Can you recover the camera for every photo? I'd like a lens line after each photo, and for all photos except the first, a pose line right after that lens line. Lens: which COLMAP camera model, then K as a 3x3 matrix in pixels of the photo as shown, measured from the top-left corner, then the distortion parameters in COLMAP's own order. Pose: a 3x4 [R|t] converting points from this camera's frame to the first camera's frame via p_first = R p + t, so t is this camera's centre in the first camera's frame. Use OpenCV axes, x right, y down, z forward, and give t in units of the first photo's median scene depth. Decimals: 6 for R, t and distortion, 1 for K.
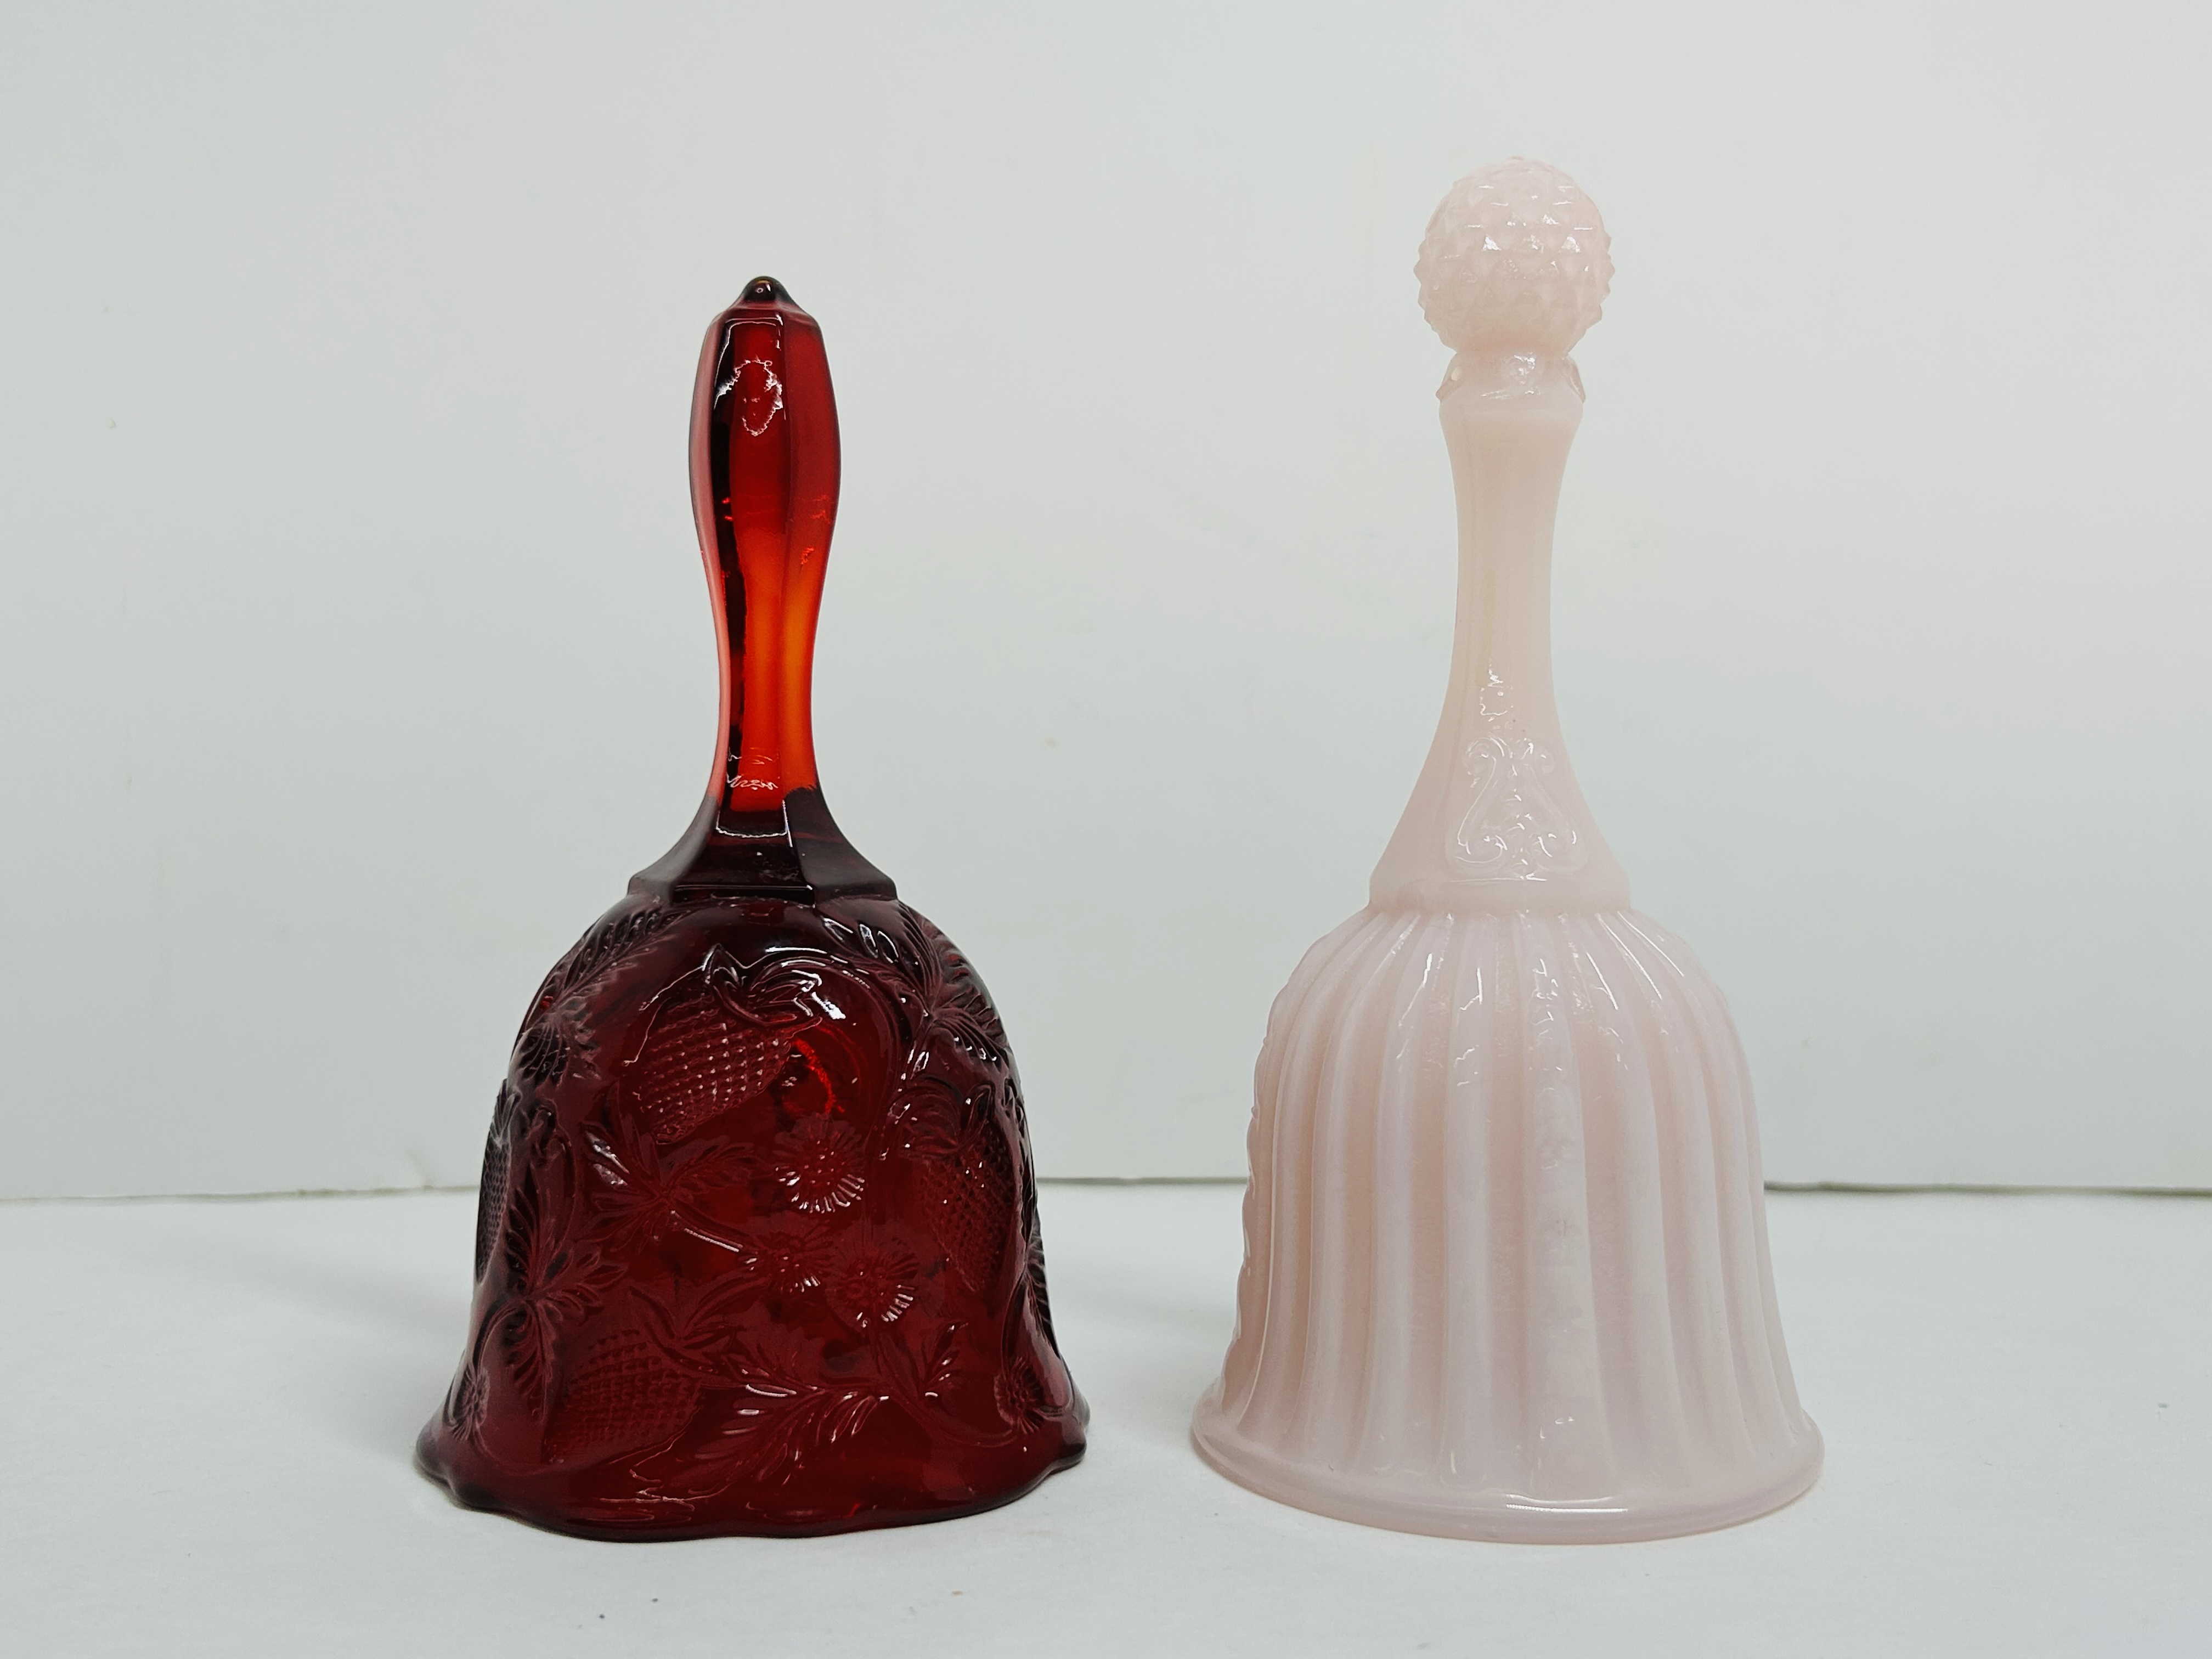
lens RADIAL K [[2306.9, 0, 1106.0], [0, 2306.9, 829.5], [0, 0, 1]] dist [0.174827, -0.590087]
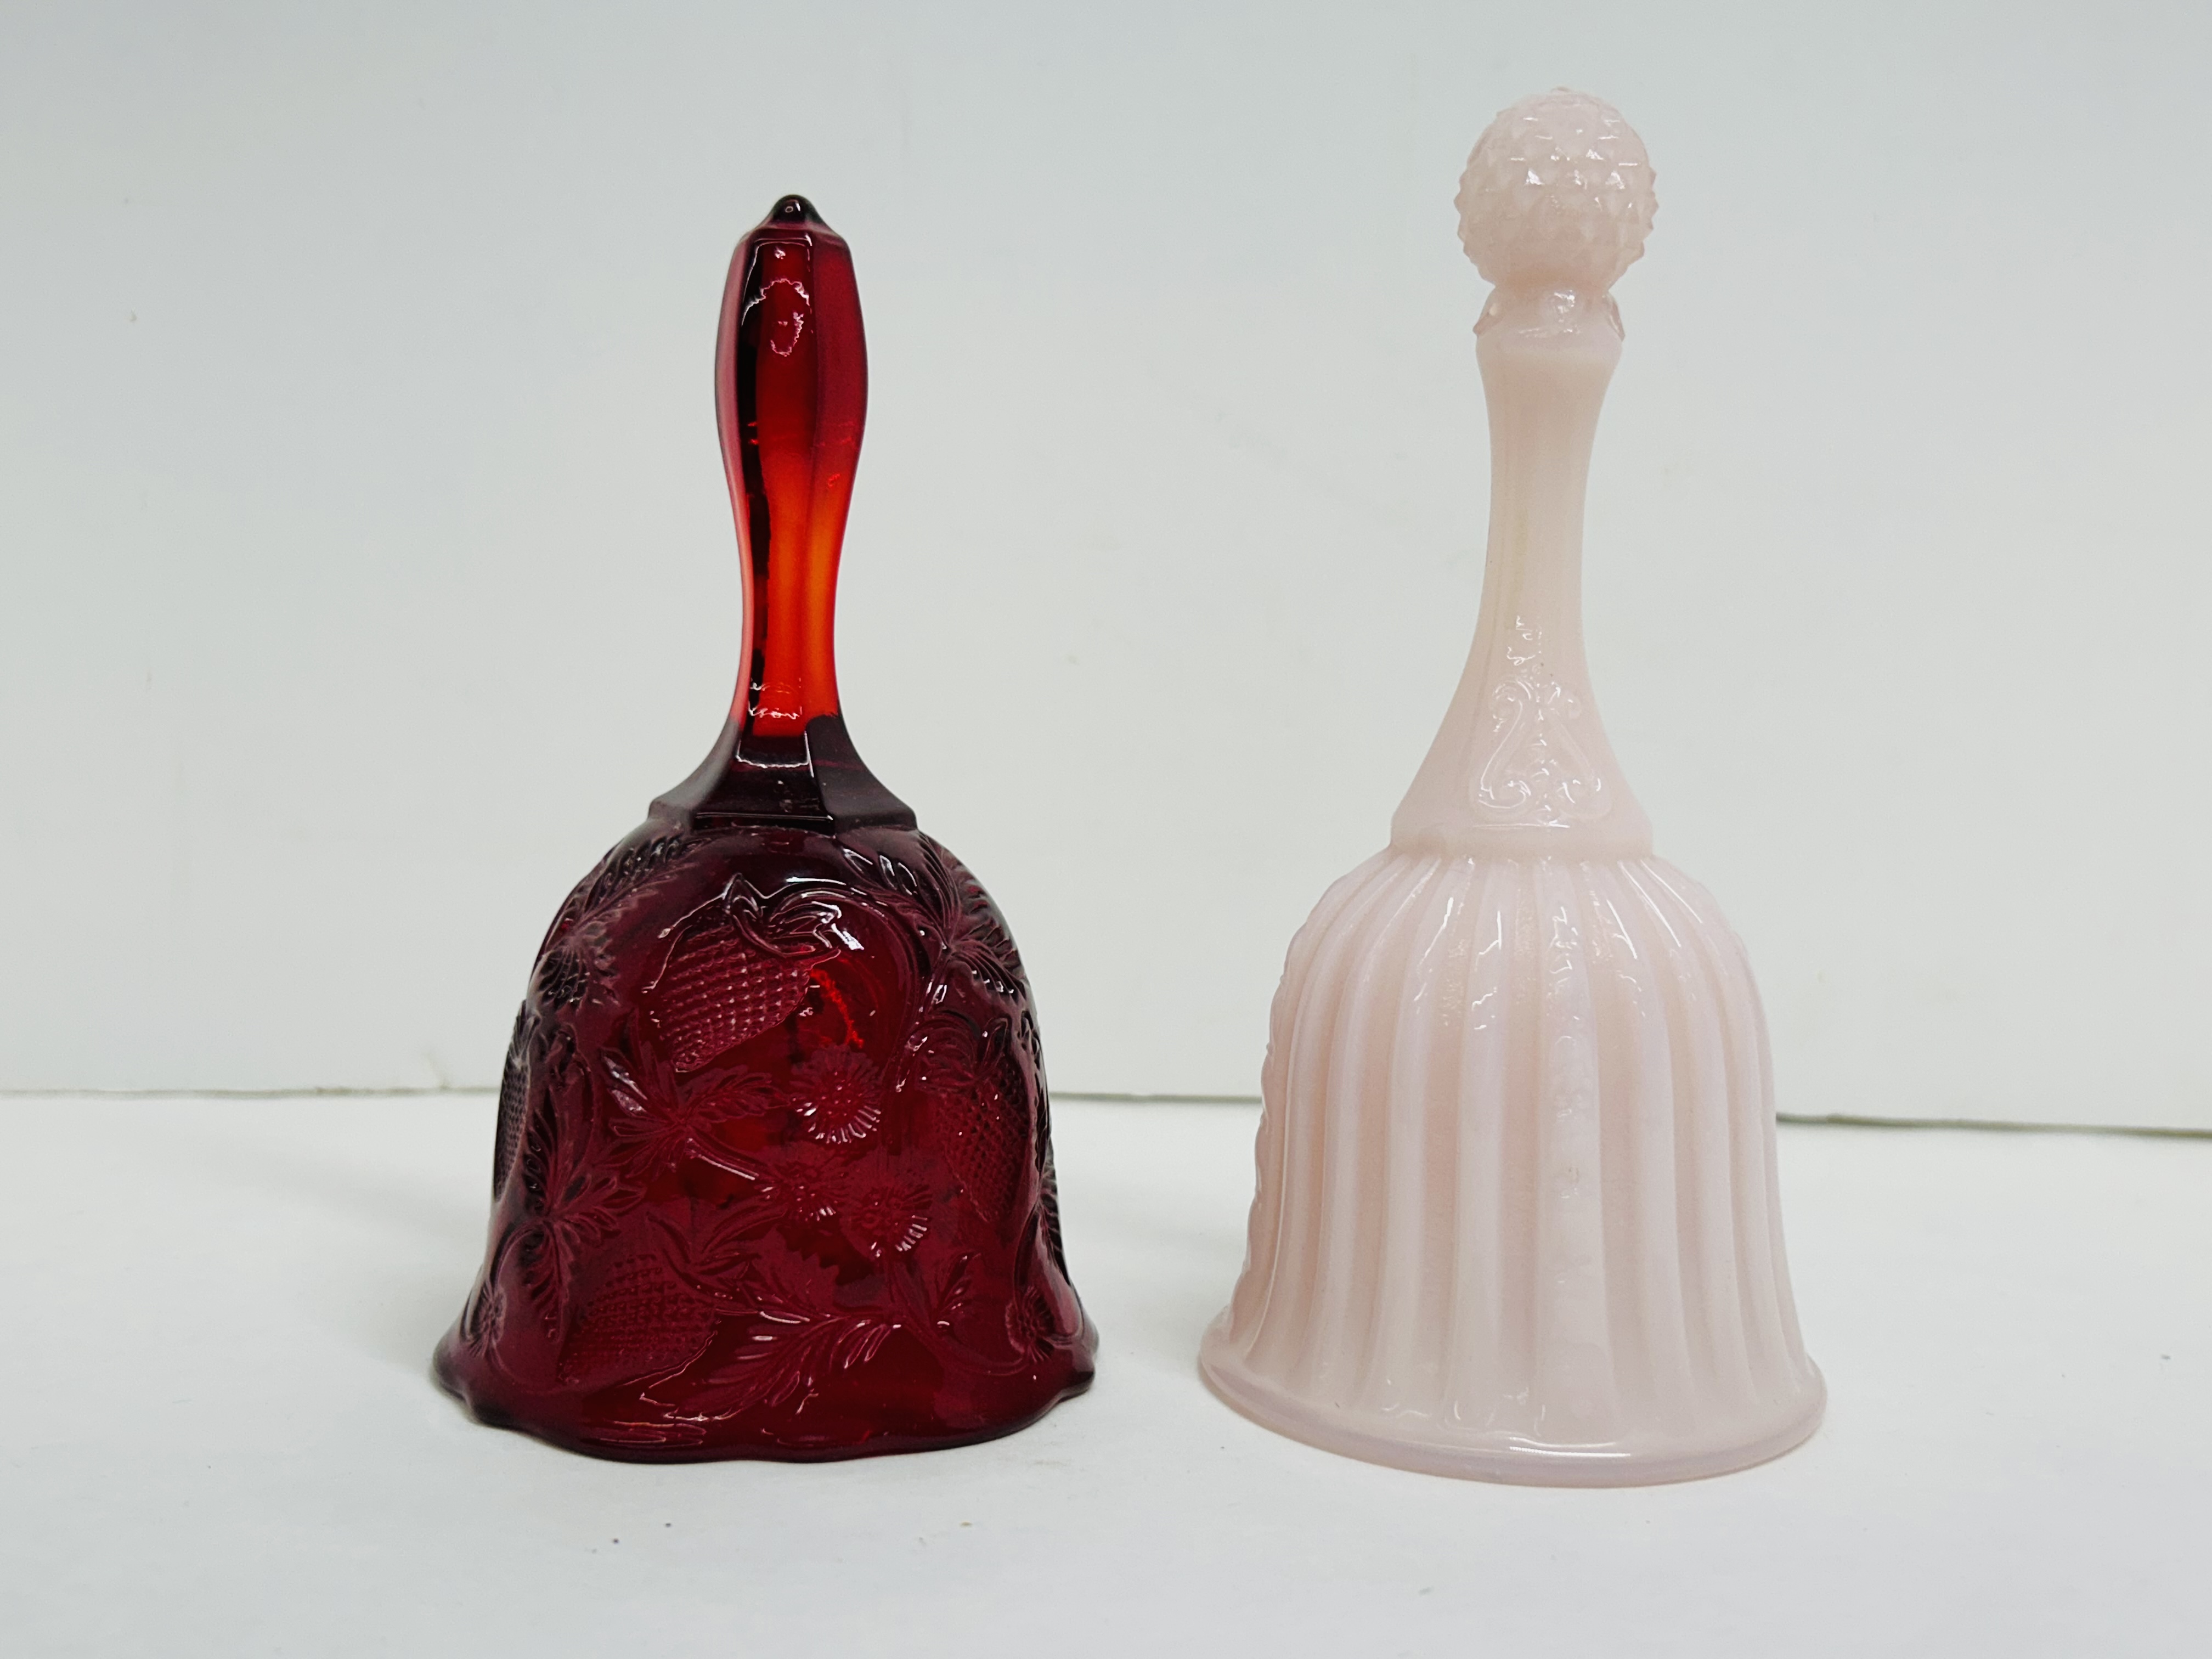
lens RADIAL K [[2306.9, 0, 1106.0], [0, 2306.9, 829.5], [0, 0, 1]] dist [0.174827, -0.590087]
pose [[0.999741, 0.022191, -0.005014, -0.003981], [-0.021915, 0.998523, 0.049723, -0.022177], [0.006110, -0.049600, 0.998750, 0.003169]]
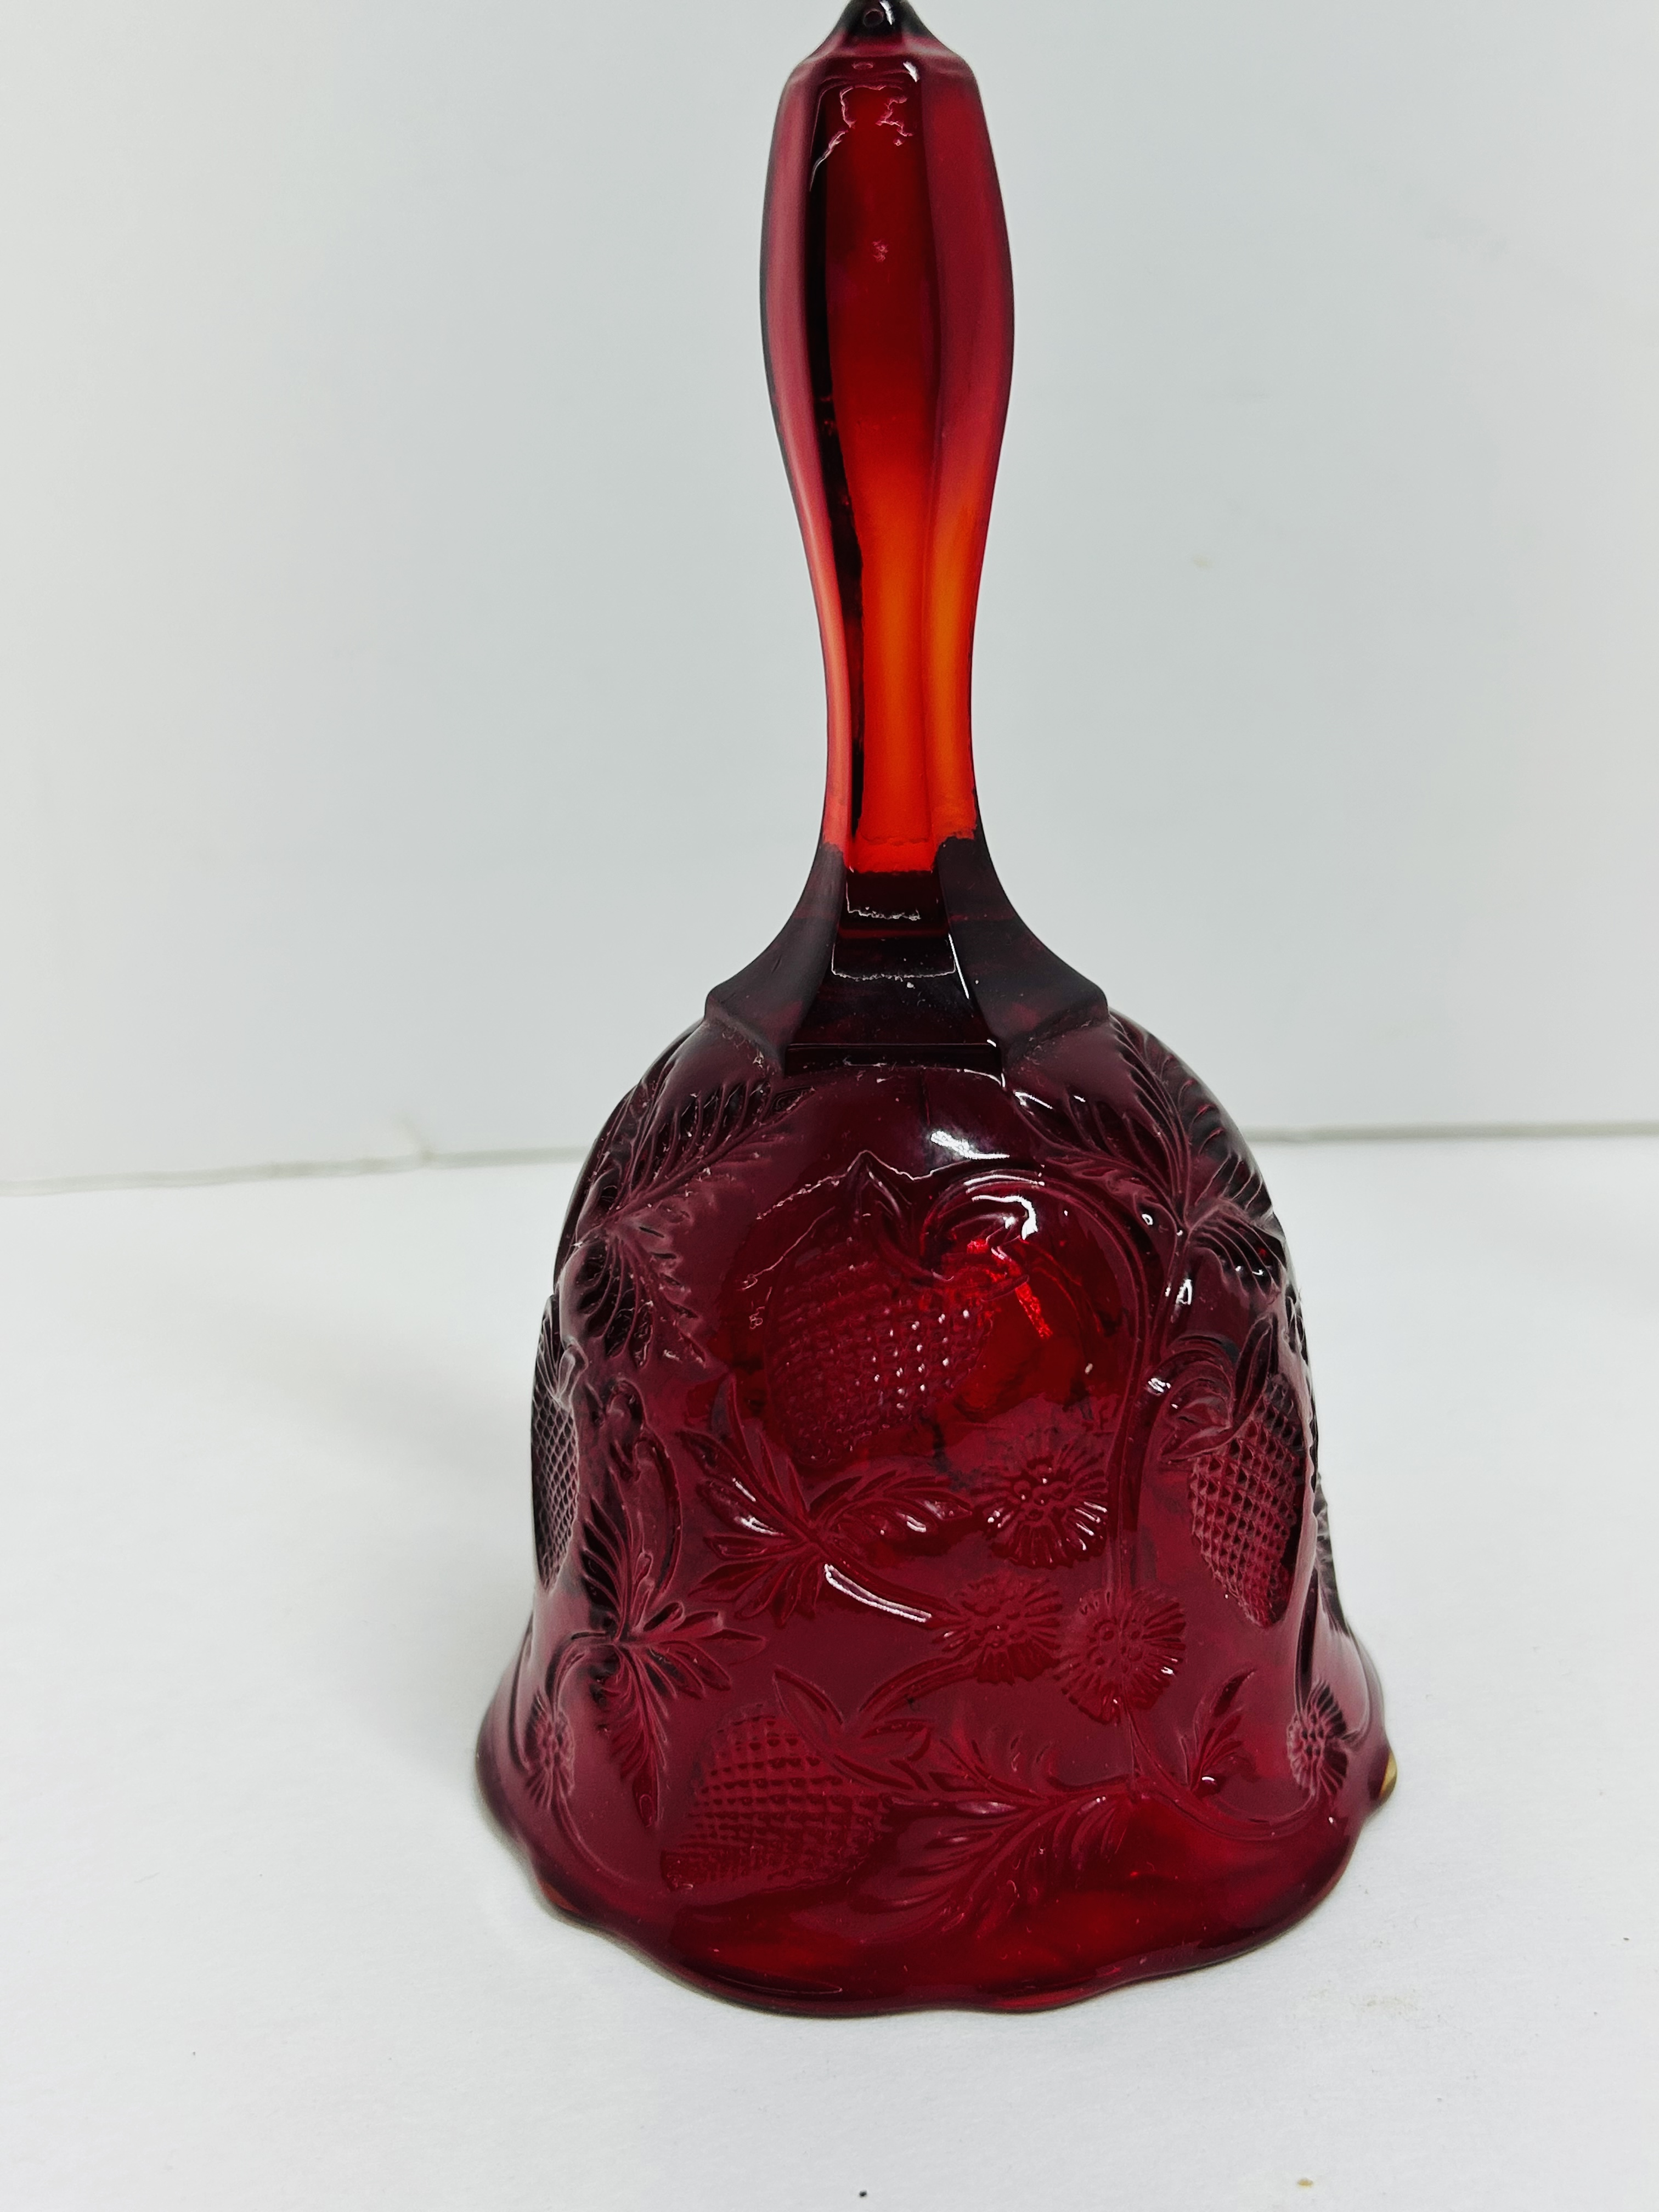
lens RADIAL K [[2306.9, 0, 829.5], [0, 2306.9, 1106.0], [0, 0, 1]] dist [0.174827, -0.590087]
pose [[0.995615, -0.016697, -0.092041, -0.115071], [0.043746, 0.952827, 0.300346, -0.153892], [0.082684, -0.303056, 0.949379, 0.381266]]
